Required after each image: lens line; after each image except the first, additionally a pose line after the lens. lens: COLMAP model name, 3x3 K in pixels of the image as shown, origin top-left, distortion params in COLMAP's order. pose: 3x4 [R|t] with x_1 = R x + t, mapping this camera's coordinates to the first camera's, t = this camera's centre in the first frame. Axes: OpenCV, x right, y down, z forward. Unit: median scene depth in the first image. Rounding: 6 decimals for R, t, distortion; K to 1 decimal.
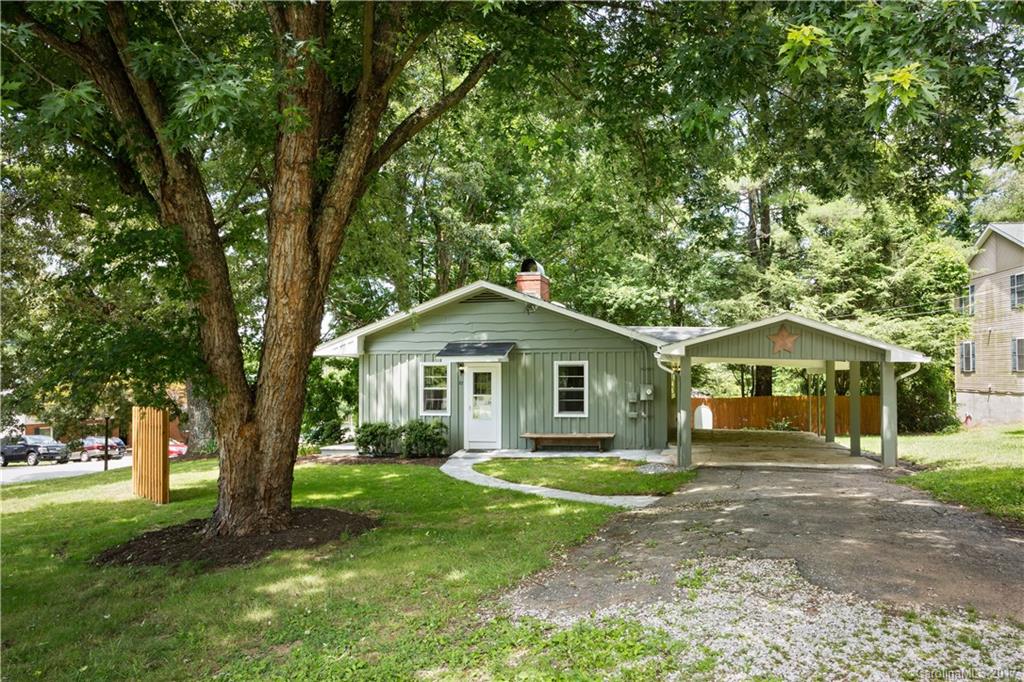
lens RADIAL K [[831.2, 0, 512.0], [0, 831.2, 341.0], [0, 0, 1]] dist [-0.001016, -0.000077]
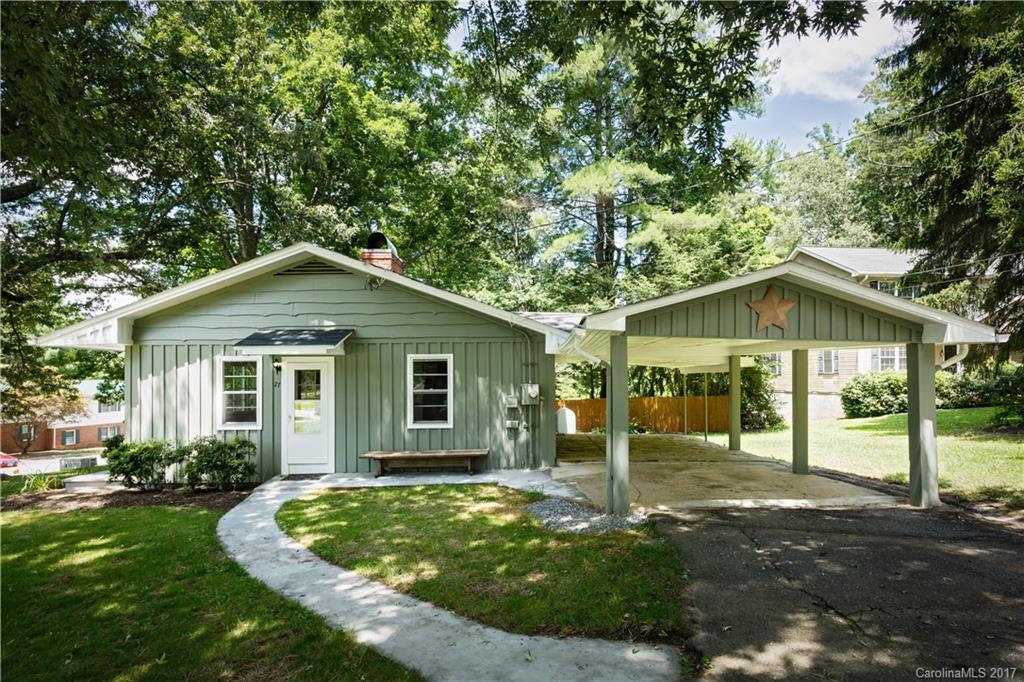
lens RADIAL K [[587.1, 0, 539.8], [0, 587.1, 370.5], [0, 0, 1]] dist [0.002985, 0.000330]
pose [[0.965296, 0.000829, 0.261157, 0.027224], [-0.005281, 0.999852, 0.016348, 0.029037], [-0.261105, -0.017160, 0.965158, 0.450244]]
